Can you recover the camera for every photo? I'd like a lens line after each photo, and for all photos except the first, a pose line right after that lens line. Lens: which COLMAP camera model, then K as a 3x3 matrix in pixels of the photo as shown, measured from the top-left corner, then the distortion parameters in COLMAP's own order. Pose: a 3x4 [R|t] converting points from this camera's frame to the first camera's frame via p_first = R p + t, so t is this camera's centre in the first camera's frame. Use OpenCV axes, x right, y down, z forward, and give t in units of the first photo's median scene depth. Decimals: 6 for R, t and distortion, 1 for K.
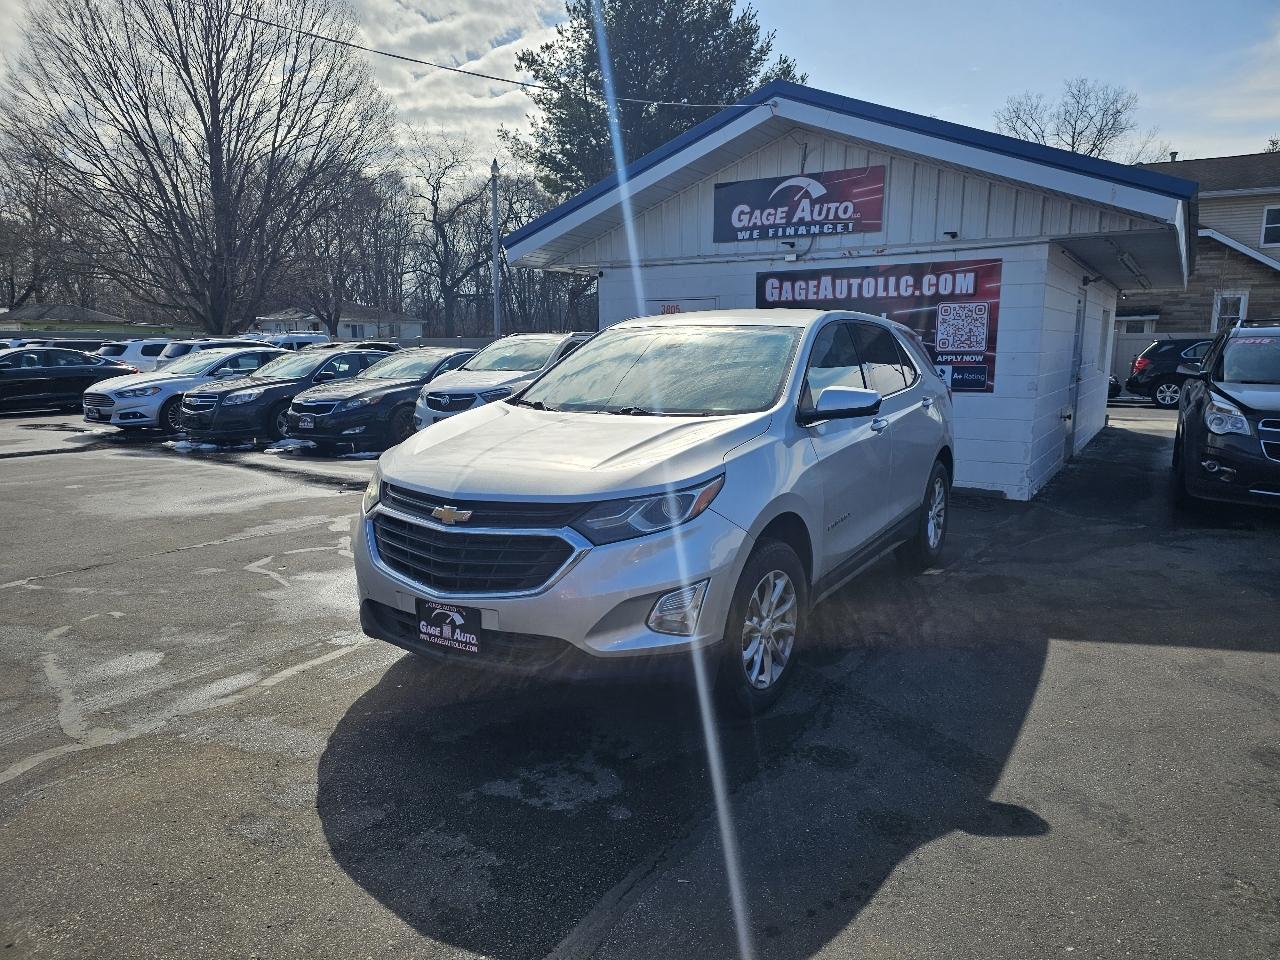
lens RADIAL K [[856.7, 0, 648.2], [0, 856.7, 499.0], [0, 0, 1]] dist [0.050248, -0.039262]
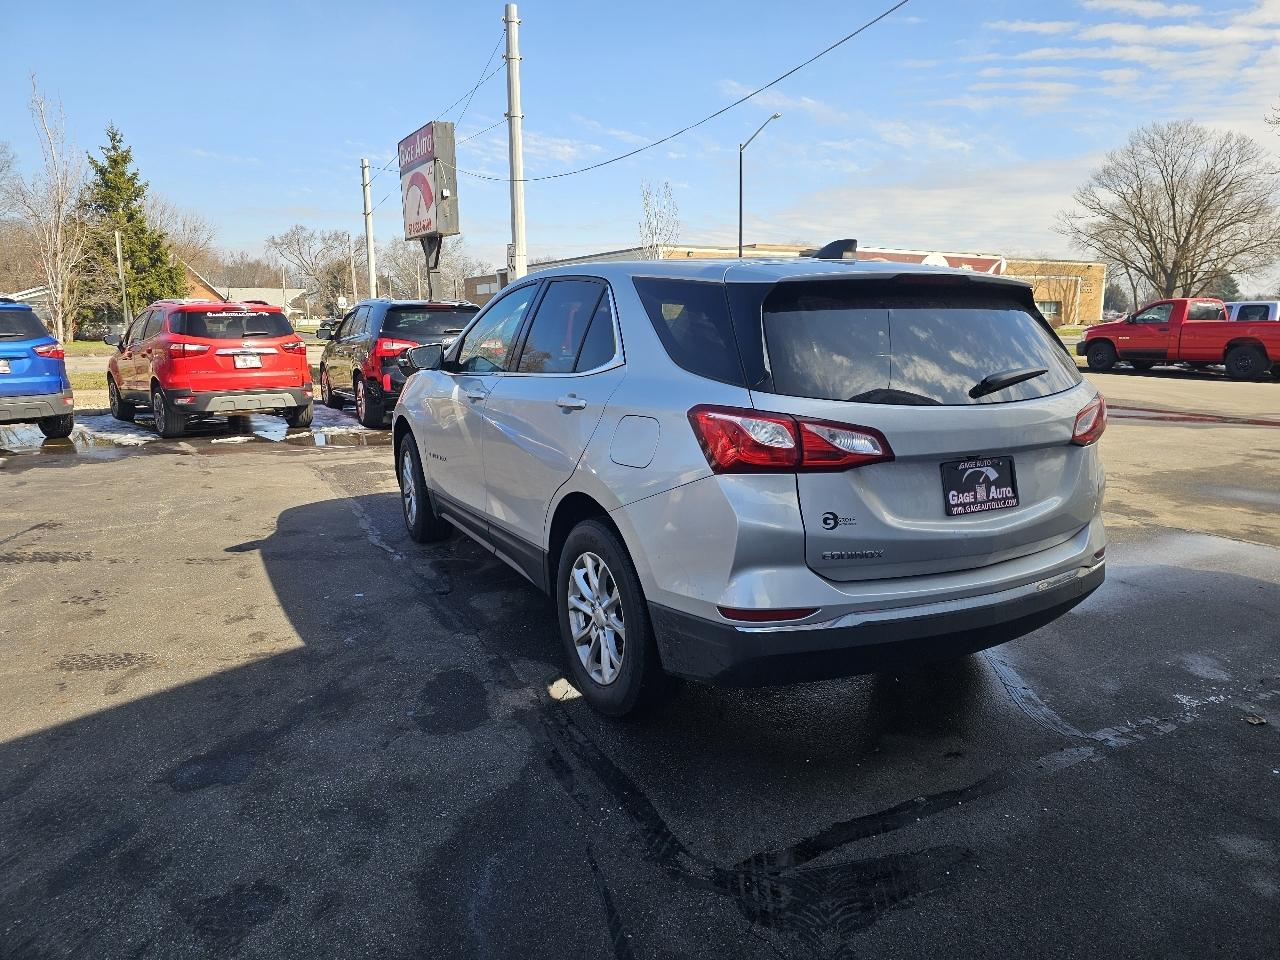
lens RADIAL K [[856.7, 0, 644.7], [0, 856.7, 452.4], [0, 0, 1]] dist [0.050248, -0.039262]
pose [[-0.506018, 0.132292, -0.852317, 0.528610], [-0.155179, 0.958080, 0.240837, -0.149361], [0.848449, 0.254129, -0.464276, 0.865116]]
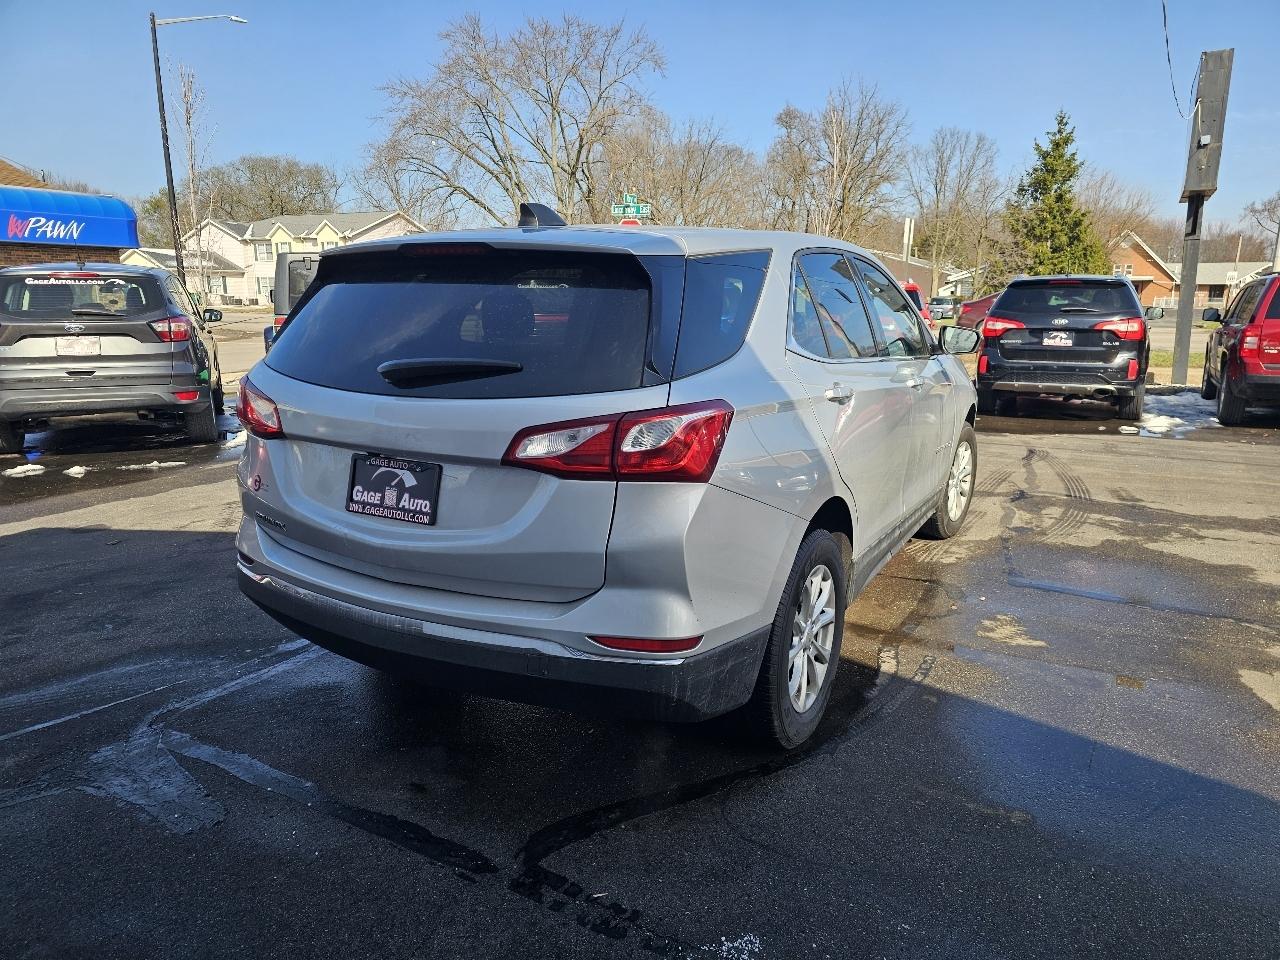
lens RADIAL K [[856.7, 0, 655.9], [0, 856.7, 480.4], [0, 0, 1]] dist [0.050248, -0.039262]
pose [[-0.998931, 0.000906, -0.046213, 0.123672], [-0.016962, 0.922870, 0.384737, -0.190338], [0.042997, 0.385109, -0.921869, 1.082817]]
